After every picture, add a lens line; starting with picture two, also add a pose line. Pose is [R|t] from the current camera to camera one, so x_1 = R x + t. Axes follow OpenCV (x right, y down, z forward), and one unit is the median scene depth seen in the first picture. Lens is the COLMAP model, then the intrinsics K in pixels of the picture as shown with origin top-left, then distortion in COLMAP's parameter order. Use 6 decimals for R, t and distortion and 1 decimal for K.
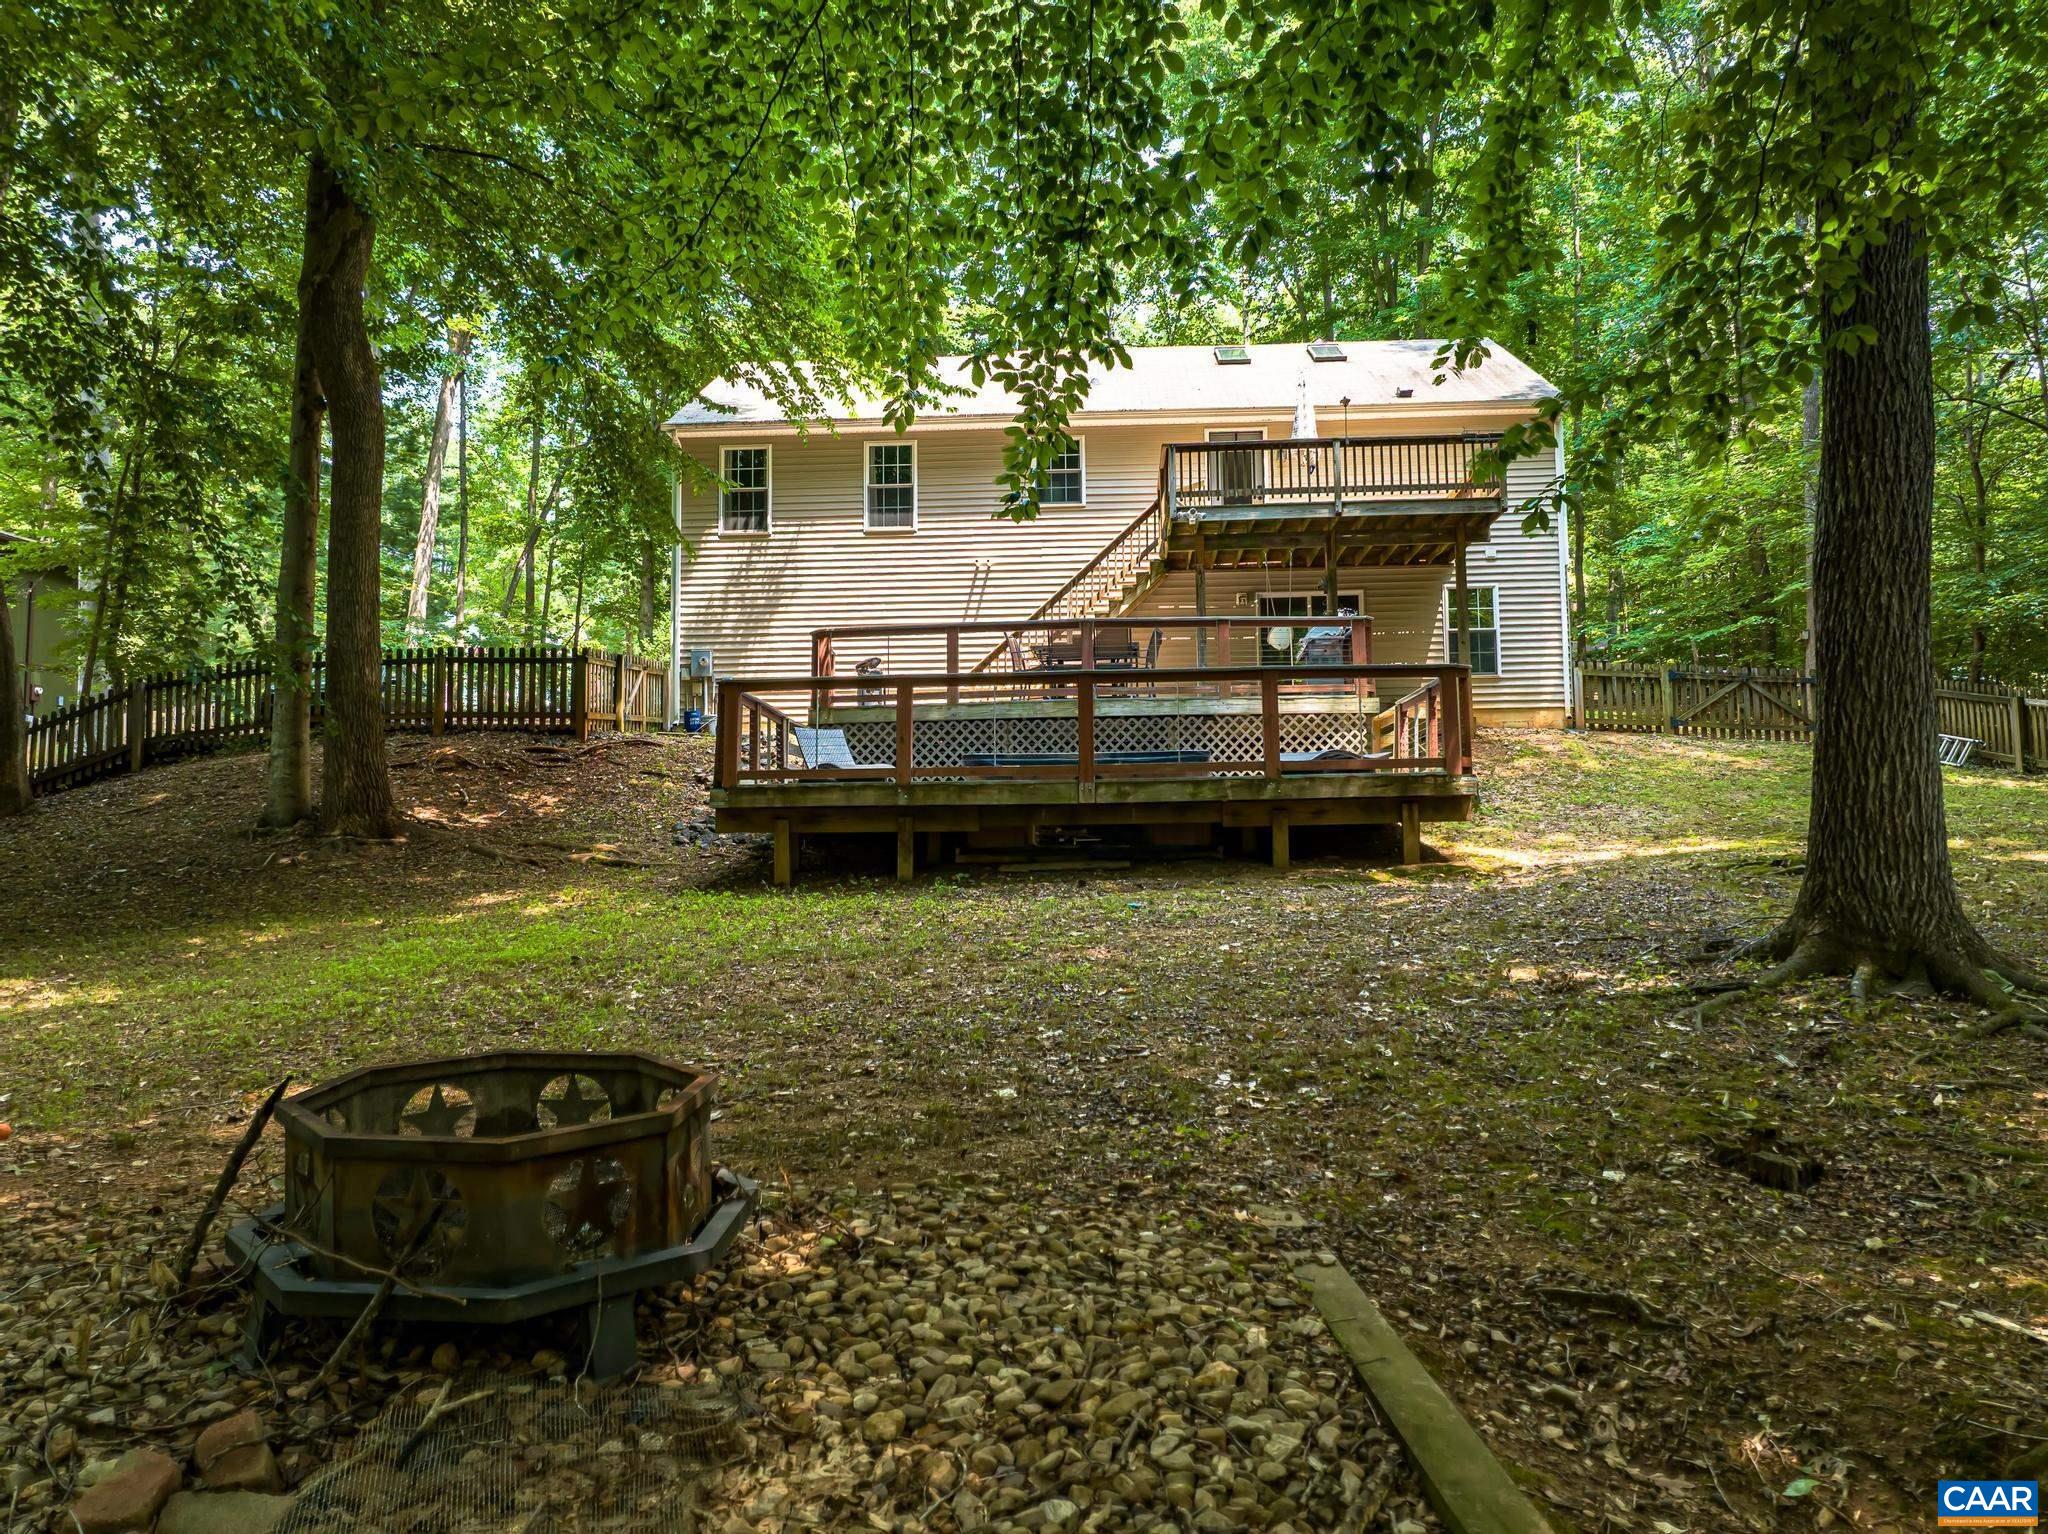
lens RADIAL K [[1439.9, 0, 1024.1], [0, 1439.9, 761.9], [0, 0, 1]] dist [-0.035908, -0.009644]
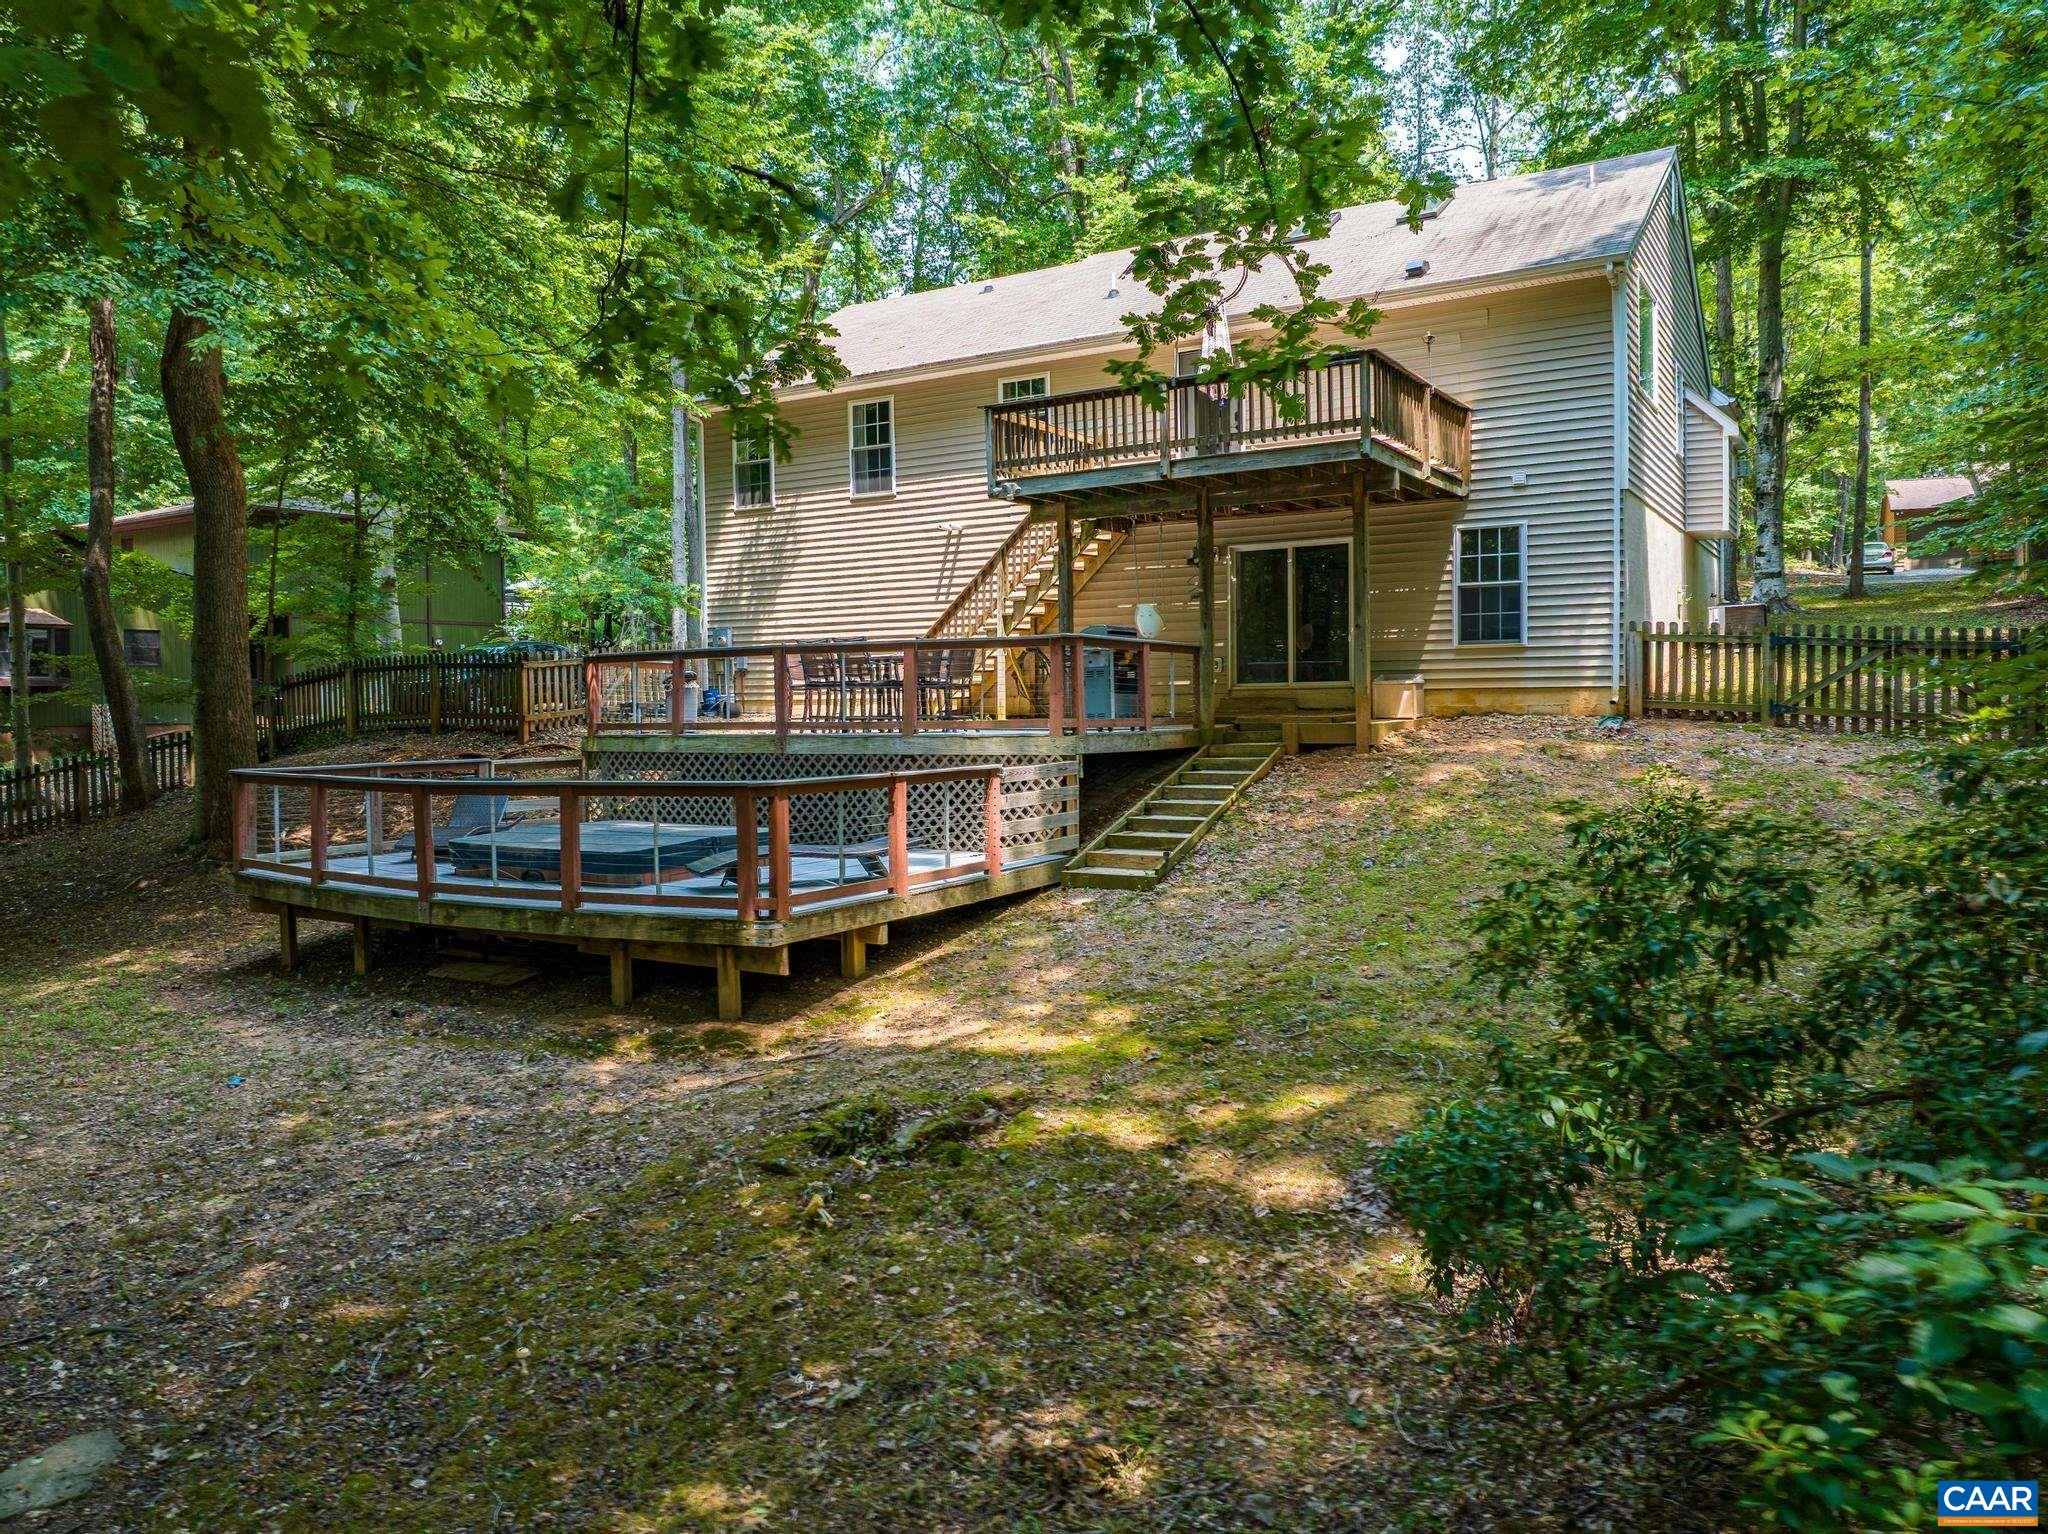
lens RADIAL K [[1439.9, 0, 1029.1], [0, 1439.9, 757.3], [0, 0, 1]] dist [-0.035908, -0.009644]
pose [[0.882138, 0.018834, -0.470614, 0.460005], [0.035629, 0.993669, 0.106551, -0.091268], [0.469642, -0.110760, 0.875882, 0.214308]]
